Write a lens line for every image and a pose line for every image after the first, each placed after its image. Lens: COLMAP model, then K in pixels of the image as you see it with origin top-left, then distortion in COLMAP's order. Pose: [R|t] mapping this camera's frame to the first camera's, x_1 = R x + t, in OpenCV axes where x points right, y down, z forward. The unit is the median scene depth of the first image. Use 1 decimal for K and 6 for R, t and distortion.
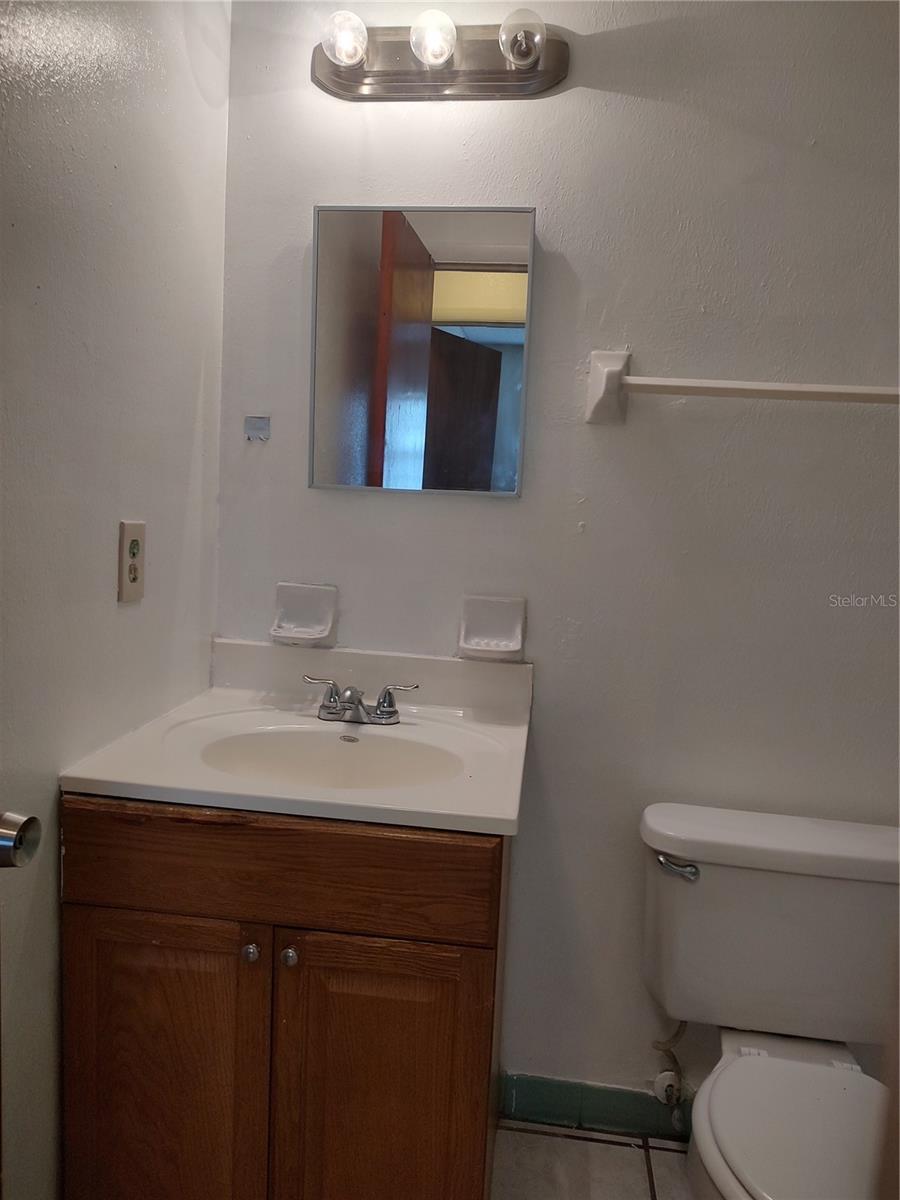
lens RADIAL K [[864.9, 0, 446.6], [0, 864.9, 604.4], [0, 0, 1]] dist [0.008579, 0.002081]
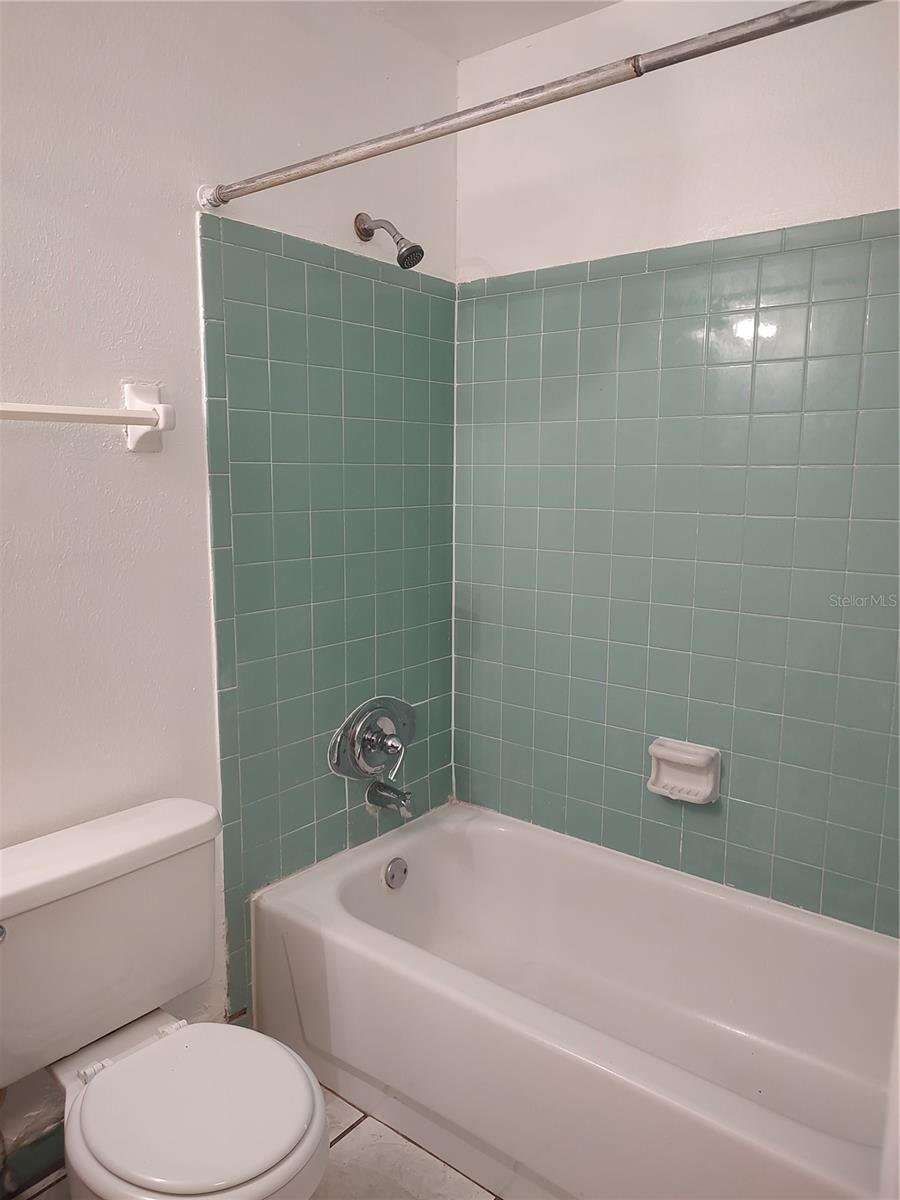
lens RADIAL K [[864.9, 0, 446.6], [0, 864.9, 604.4], [0, 0, 1]] dist [0.008579, 0.002081]
pose [[0.537601, -0.183423, 0.823008, -0.151566], [0.129487, 0.982434, 0.134372, -0.095735], [-0.833198, 0.034331, 0.551908, 0.060349]]
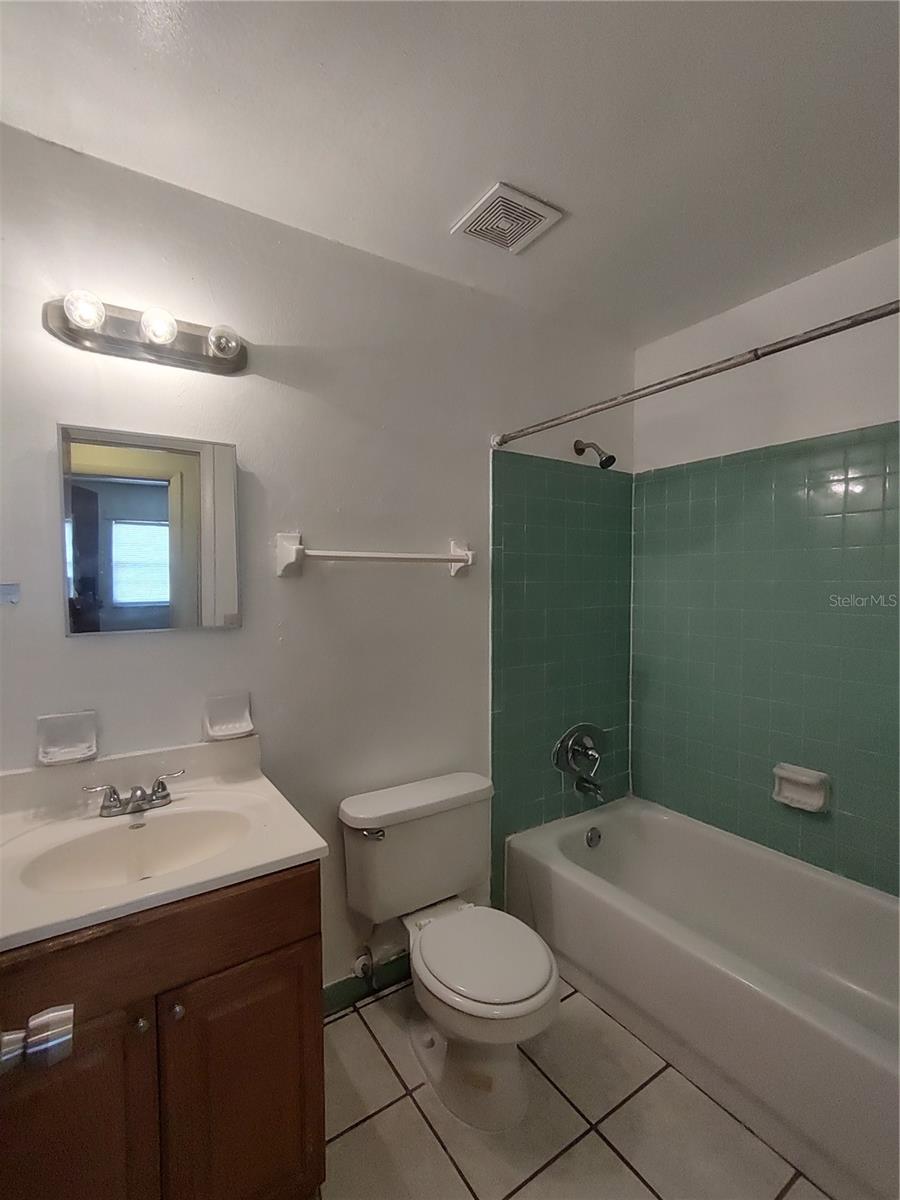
lens RADIAL K [[539.8, 0, 452.2], [0, 539.8, 604.3], [0, 0, 1]] dist [0.001707, 0.000180]
pose [[0.759393, -0.083887, 0.645202, -0.248015], [0.125253, 0.991953, -0.018450, -0.102769], [-0.638463, 0.094824, 0.763789, 0.033649]]
